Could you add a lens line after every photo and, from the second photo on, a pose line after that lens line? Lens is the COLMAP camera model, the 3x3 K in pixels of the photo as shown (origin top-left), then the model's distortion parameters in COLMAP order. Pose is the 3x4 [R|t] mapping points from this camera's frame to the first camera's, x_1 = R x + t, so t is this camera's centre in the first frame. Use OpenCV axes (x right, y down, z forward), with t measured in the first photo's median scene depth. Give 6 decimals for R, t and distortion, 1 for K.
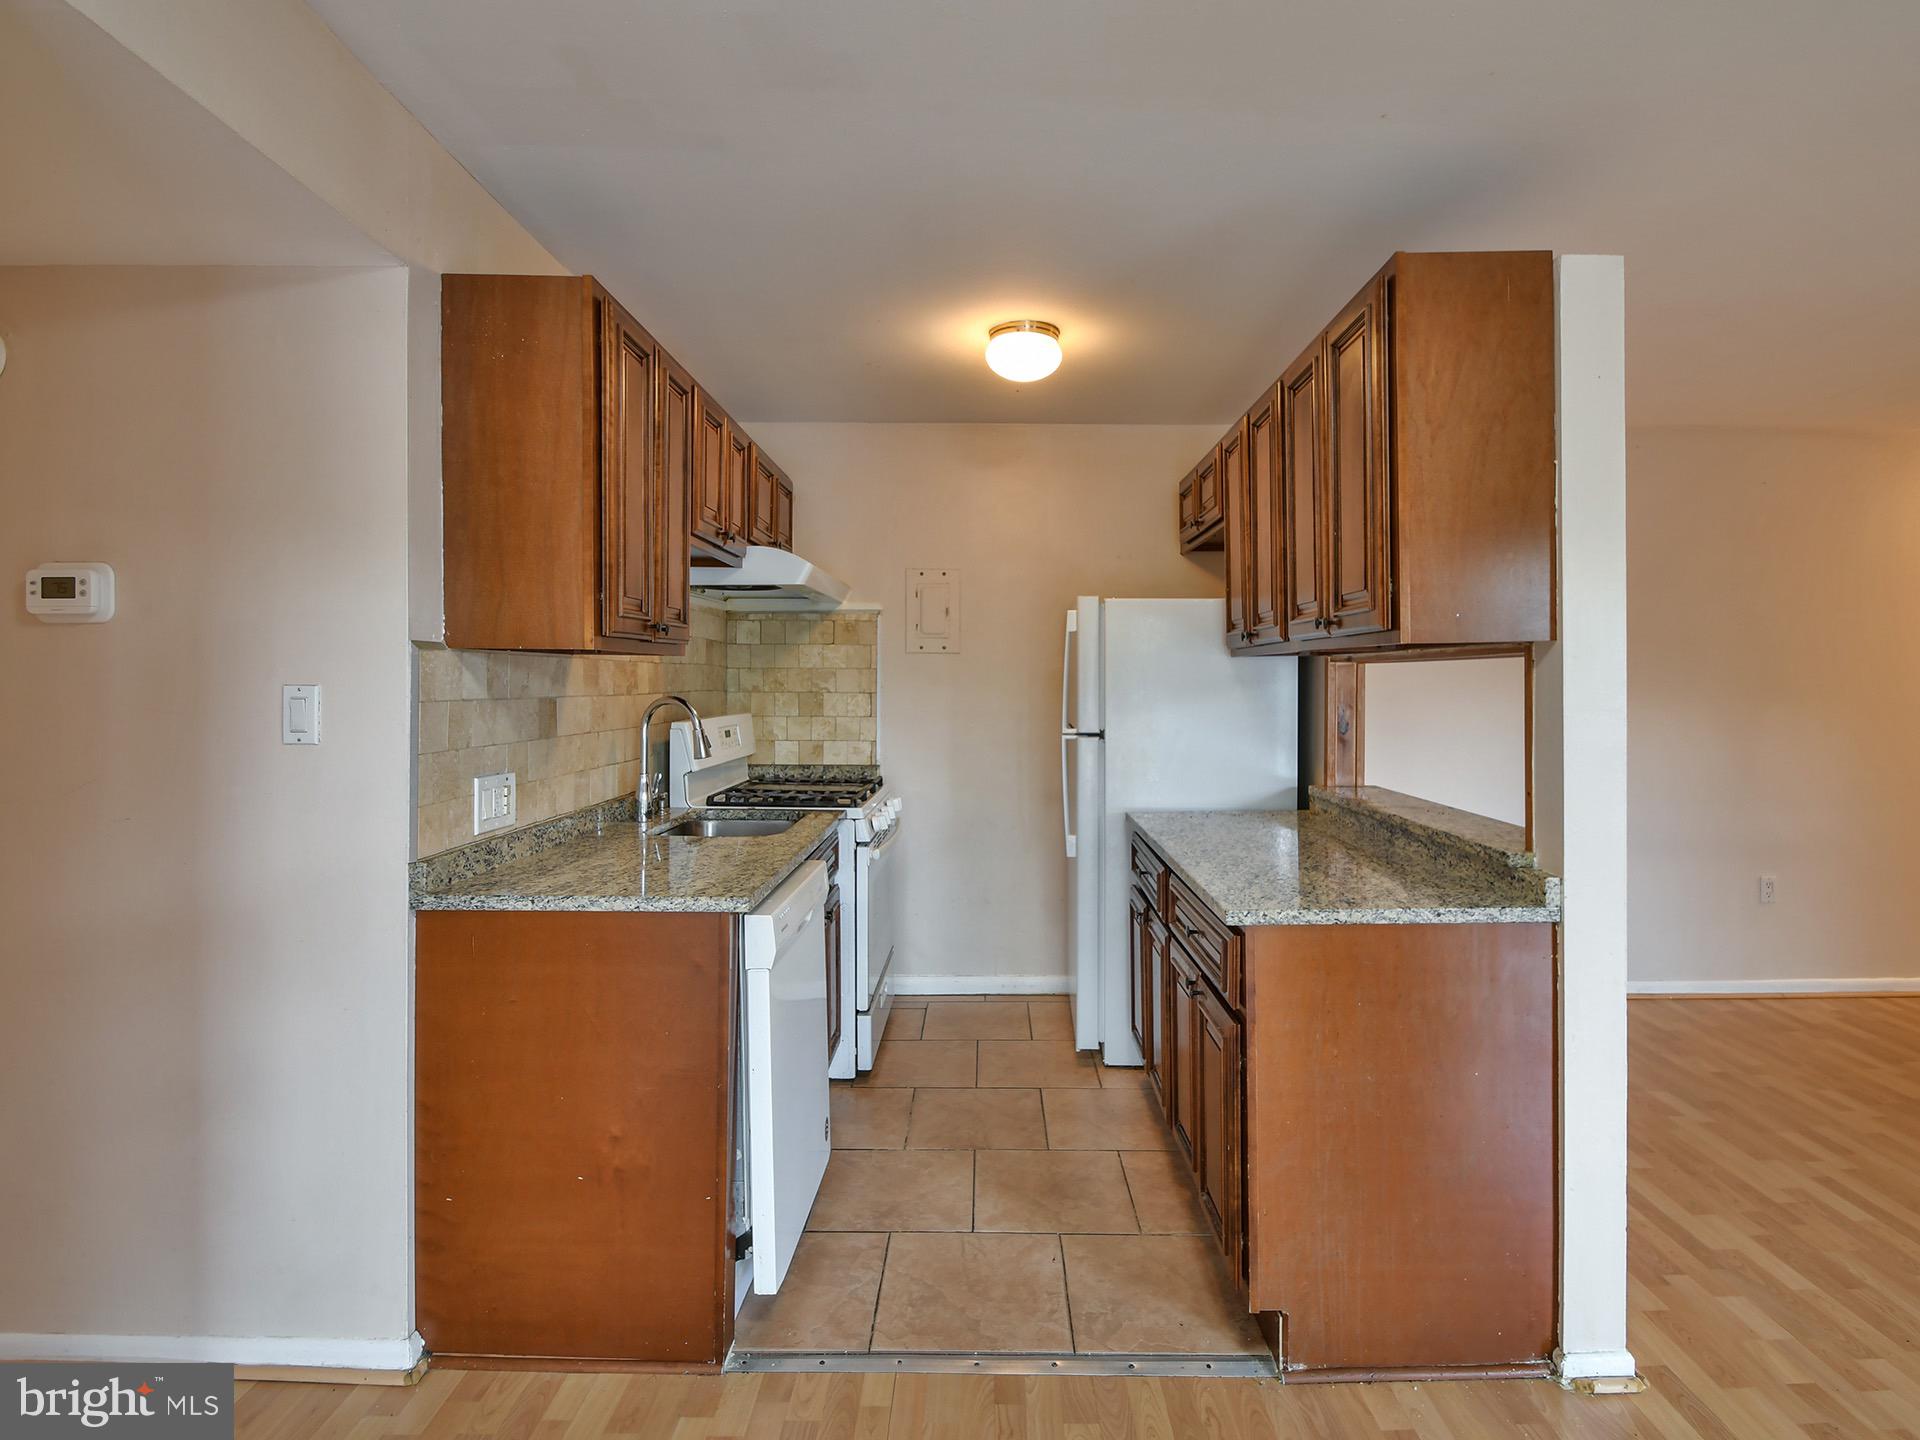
lens RADIAL K [[983.4, 0, 999.6], [0, 983.4, 679.0], [0, 0, 1]] dist [0.012832, -0.013959]
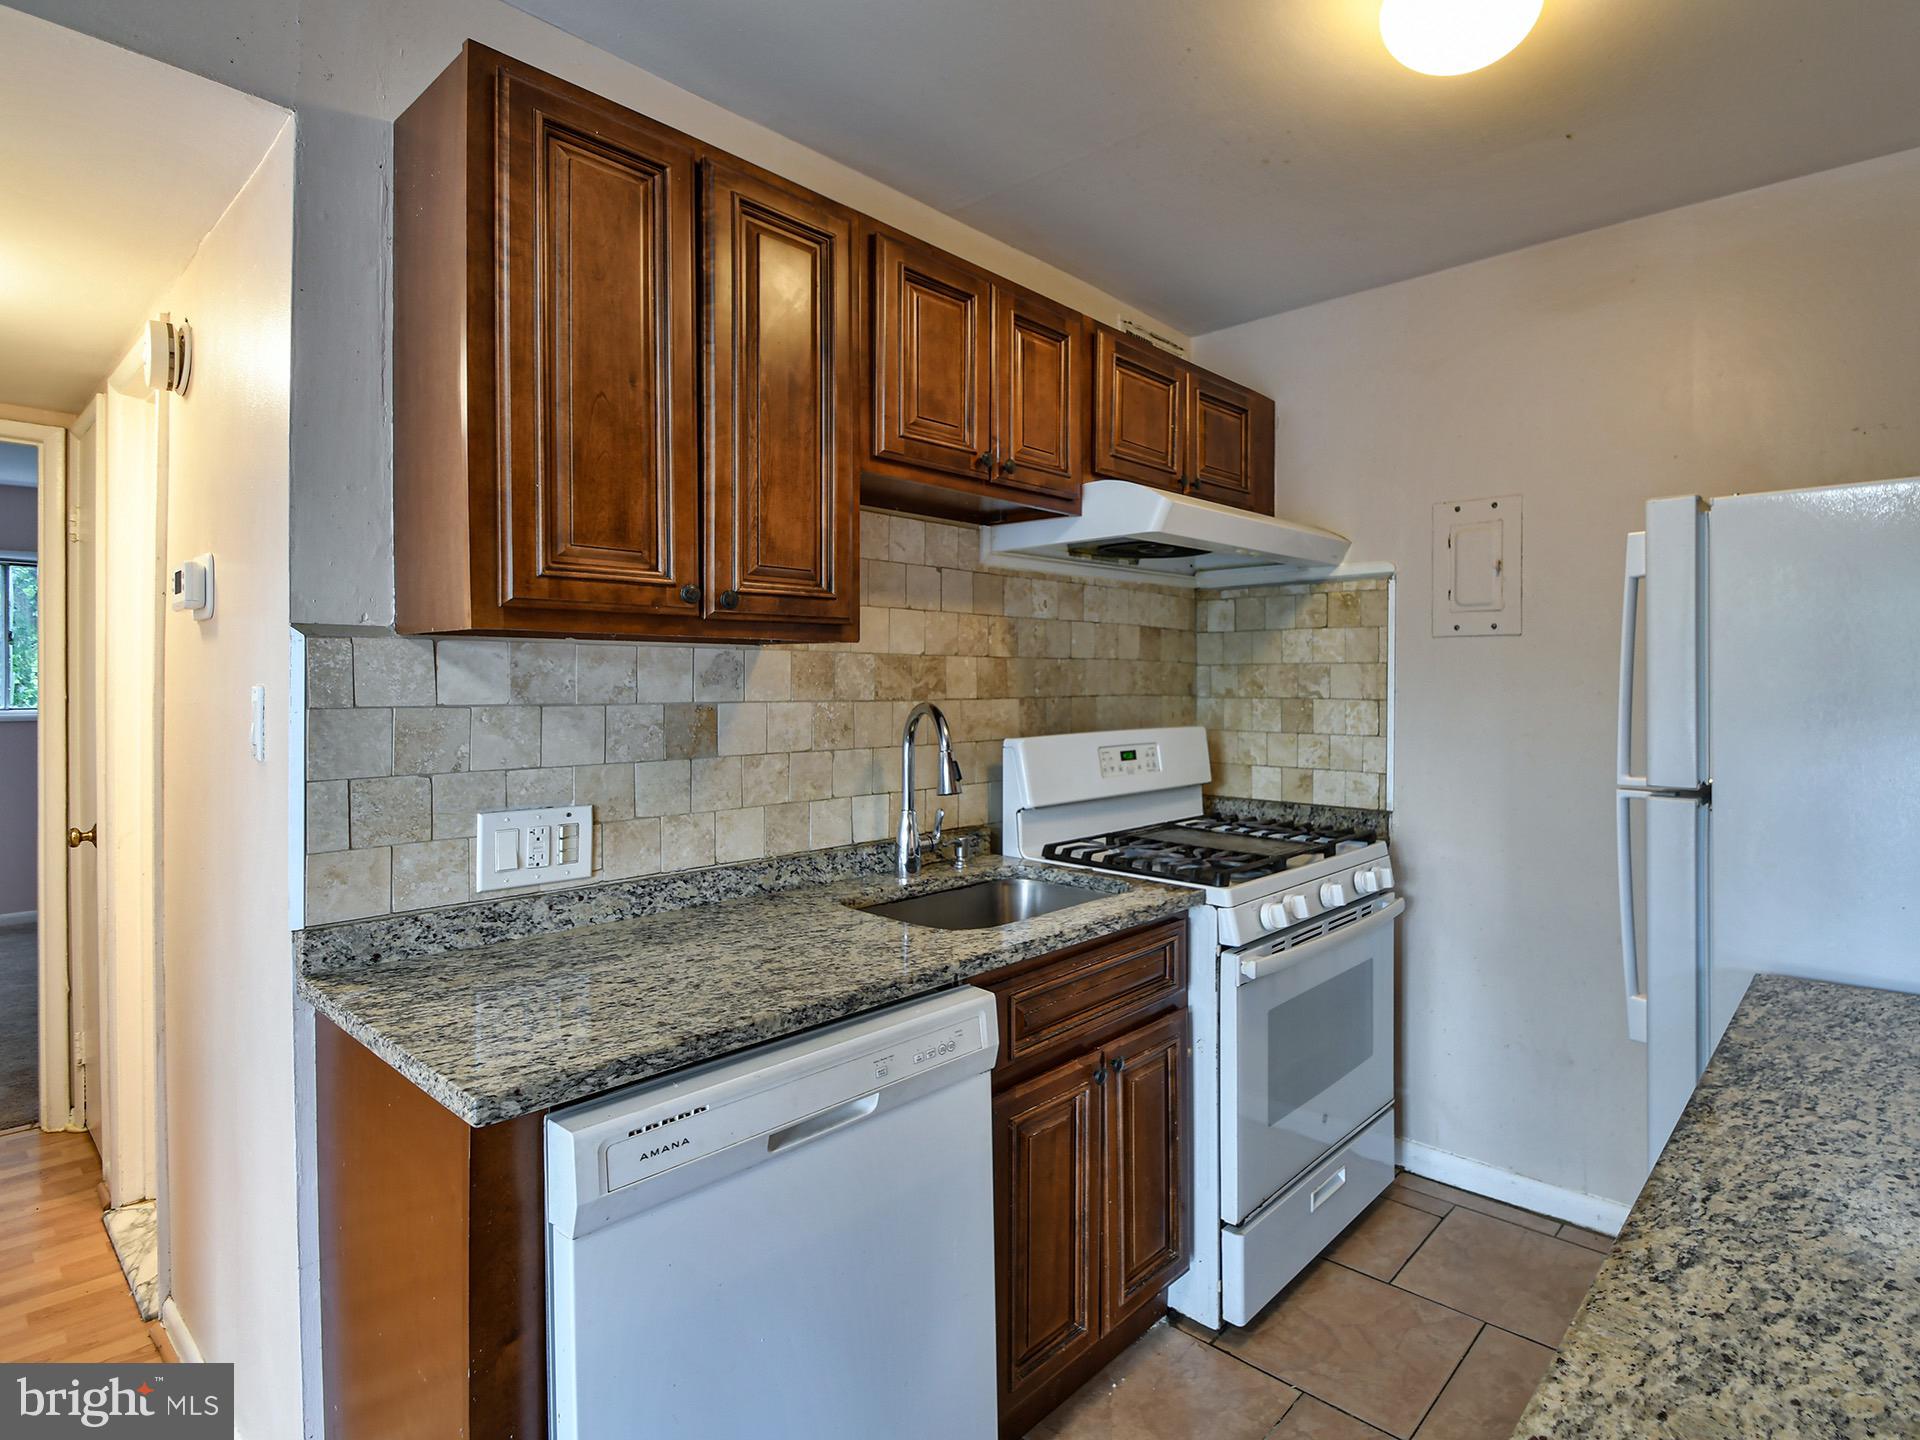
lens RADIAL K [[983.4, 0, 1042.1], [0, 983.4, 697.8], [0, 0, 1]] dist [0.012832, -0.013959]
pose [[0.757464, 0.005252, -0.652856, 0.220133], [0.003959, 0.999912, 0.012637, 0.006593], [0.652865, -0.012157, 0.757377, 0.618967]]
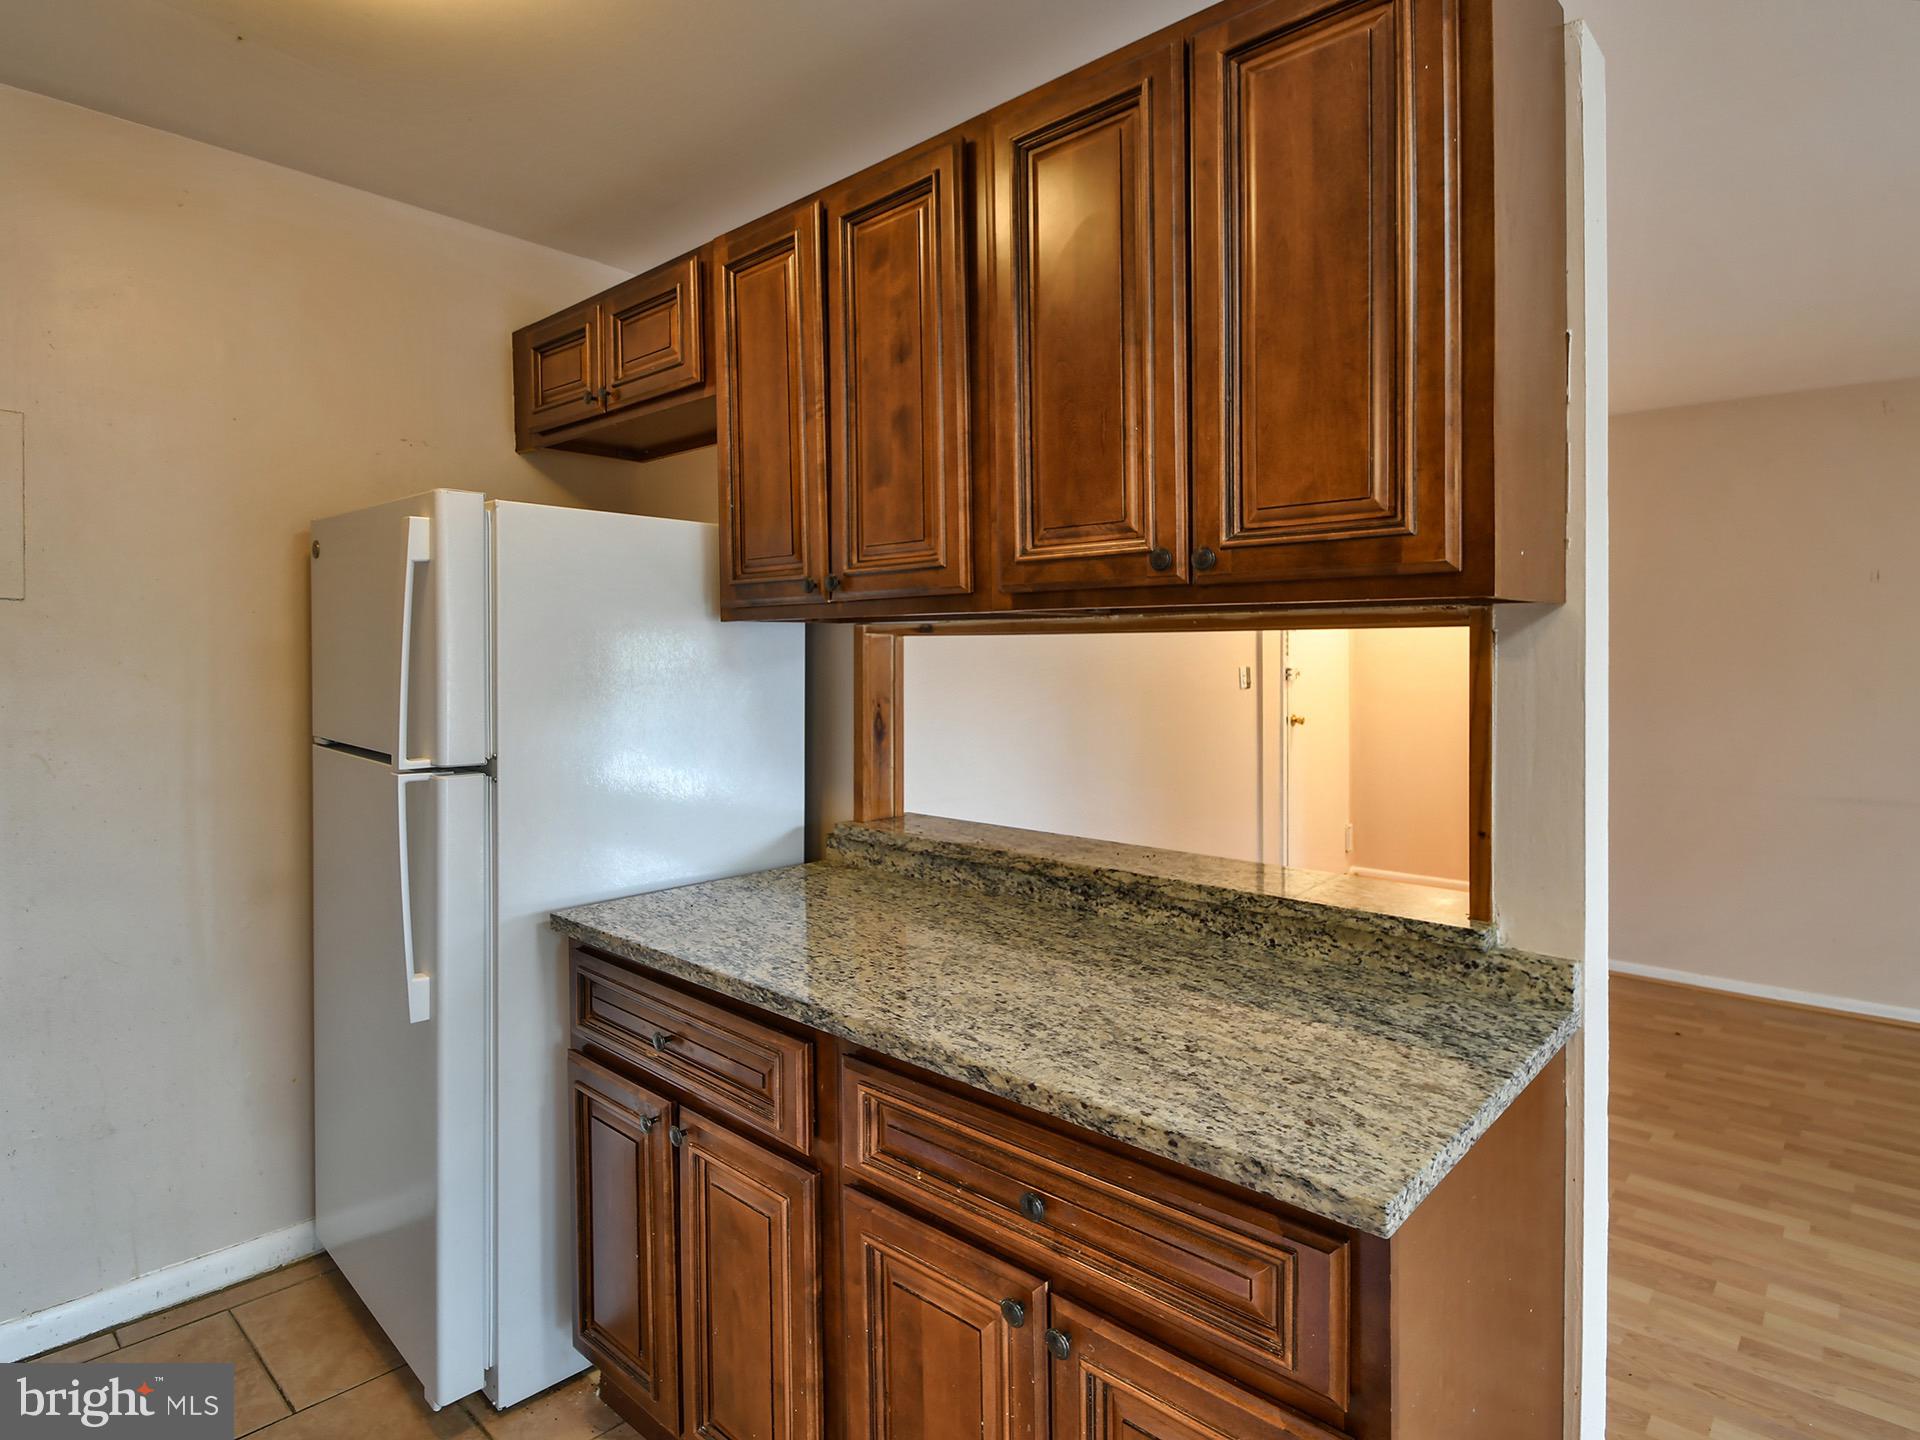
lens RADIAL K [[1038.5, 0, 951.6], [0, 1038.5, 663.1], [0, 0, 1]] dist [-0.000666, -0.007029]
pose [[0.679205, -0.002441, 0.733945, -0.174078], [-0.002485, 0.999981, 0.005625, -0.000914], [-0.733945, -0.005644, 0.679186, 0.637253]]
